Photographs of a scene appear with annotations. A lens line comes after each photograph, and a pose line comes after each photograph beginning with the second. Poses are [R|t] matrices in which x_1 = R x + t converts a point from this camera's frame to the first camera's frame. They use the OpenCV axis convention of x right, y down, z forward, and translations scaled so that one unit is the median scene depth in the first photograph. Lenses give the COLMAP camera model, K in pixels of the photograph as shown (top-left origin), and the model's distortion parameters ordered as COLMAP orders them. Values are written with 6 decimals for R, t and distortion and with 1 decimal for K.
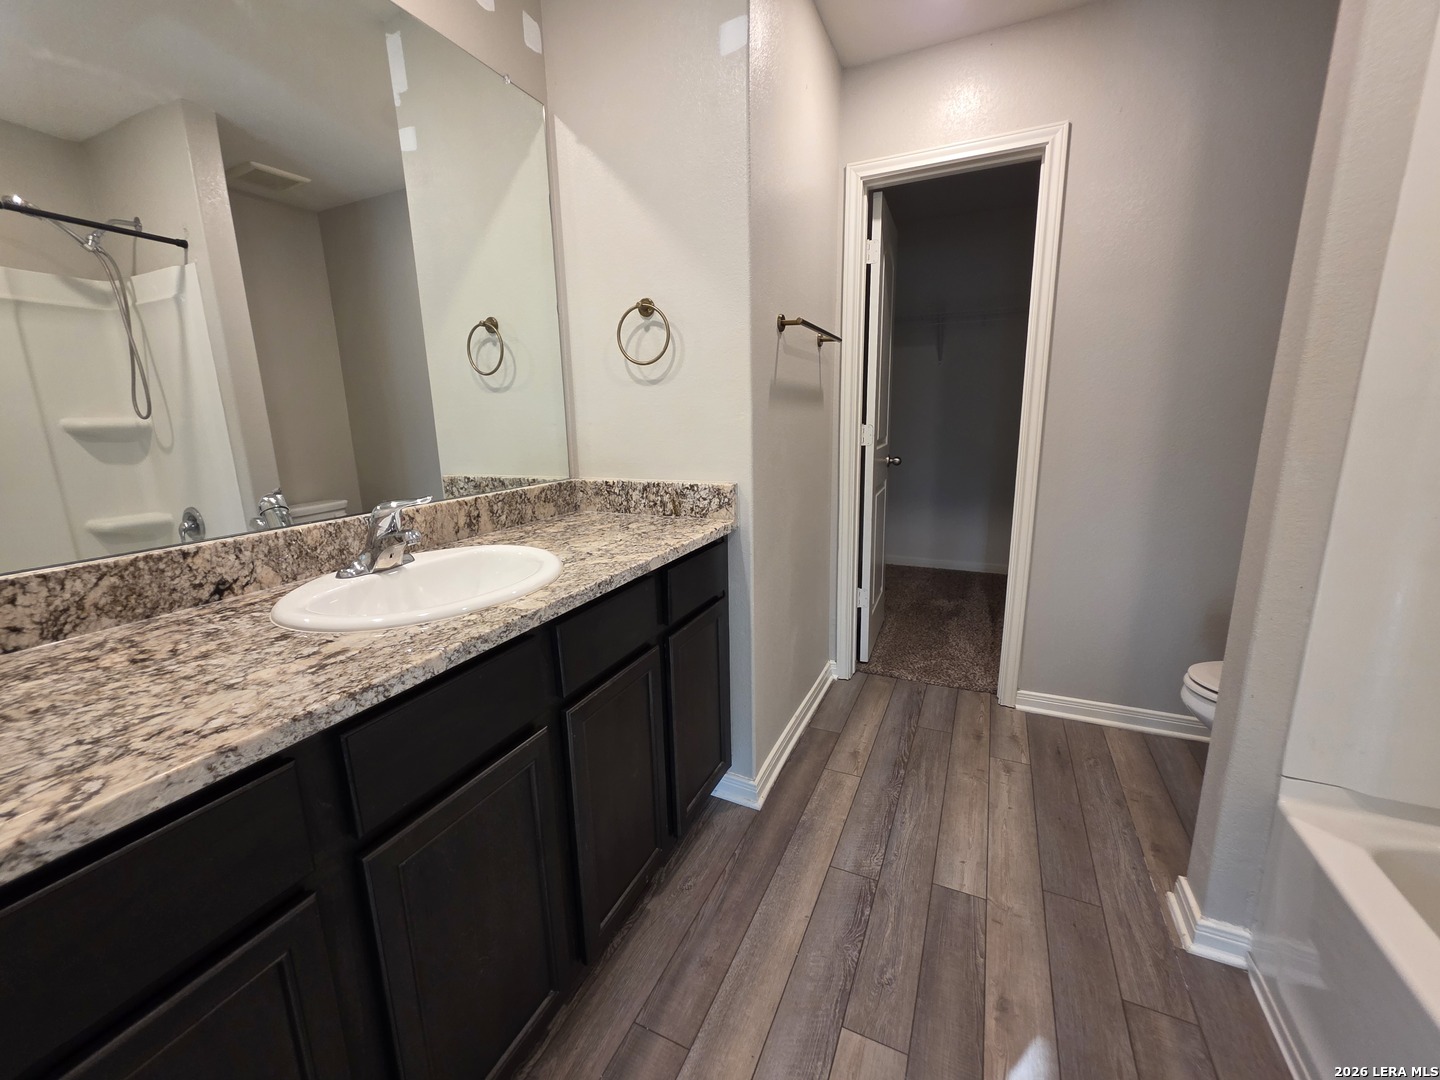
lens RADIAL K [[578.4, 0, 718.4], [0, 578.4, 538.0], [0, 0, 1]] dist [0.000622, 0.000587]
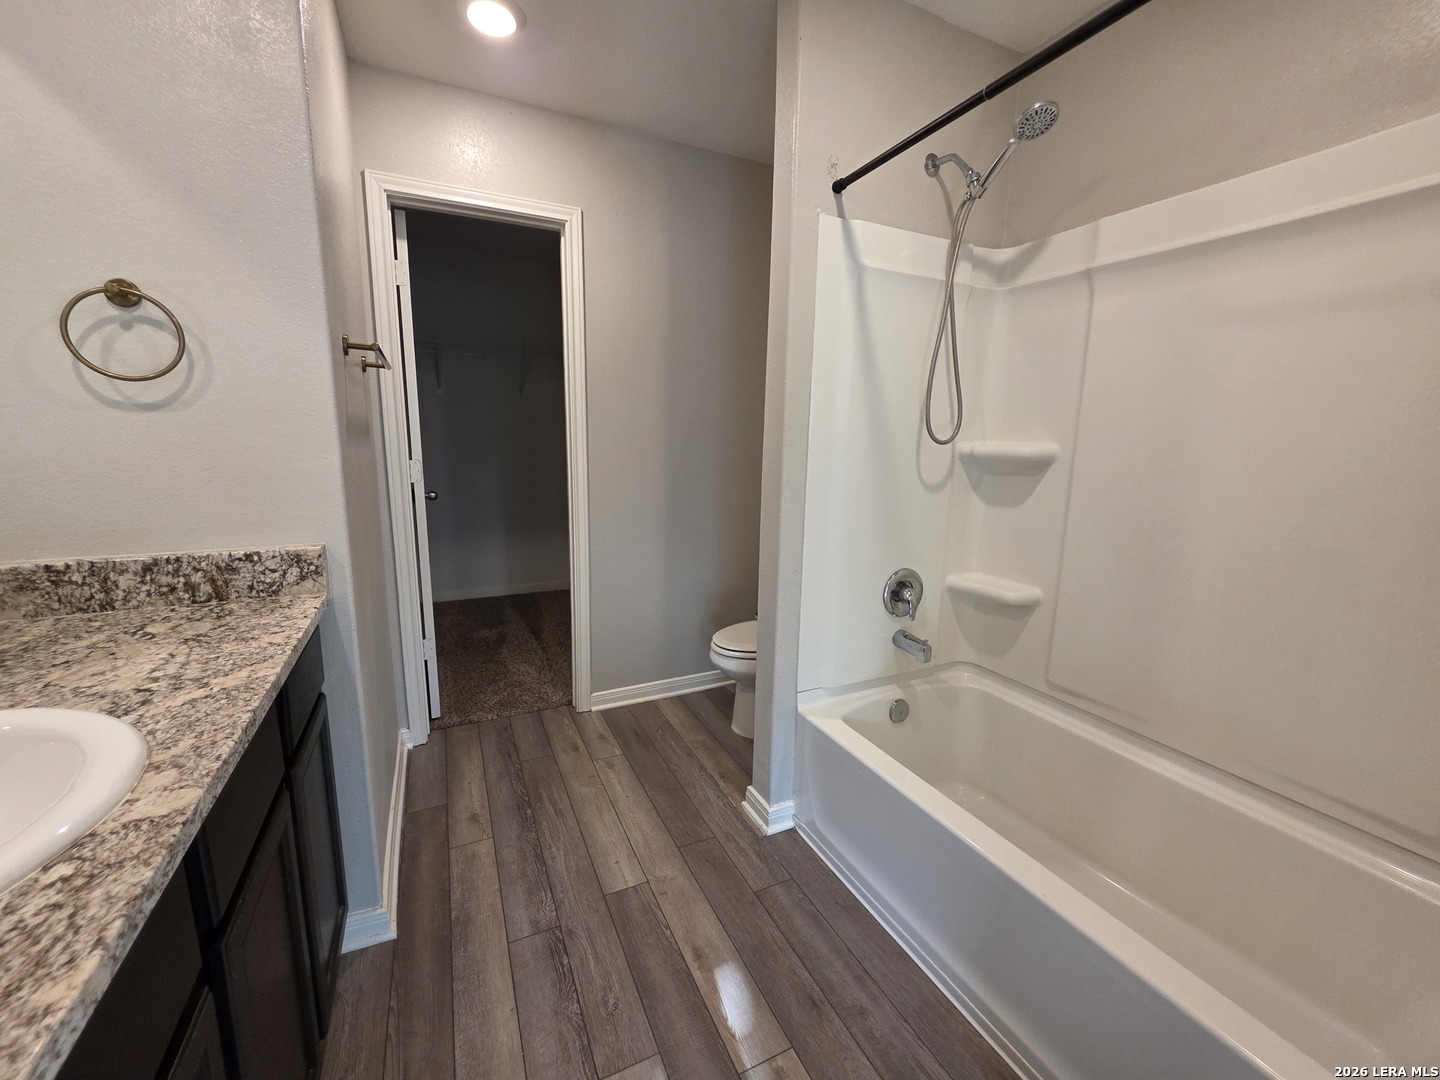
lens RADIAL K [[578.4, 0, 714.7], [0, 578.4, 538.7], [0, 0, 1]] dist [0.000622, 0.000587]
pose [[0.635650, -0.108691, 0.764288, -0.215388], [0.134475, 0.990492, 0.029019, -0.051279], [-0.760175, 0.084332, 0.644222, 0.091746]]
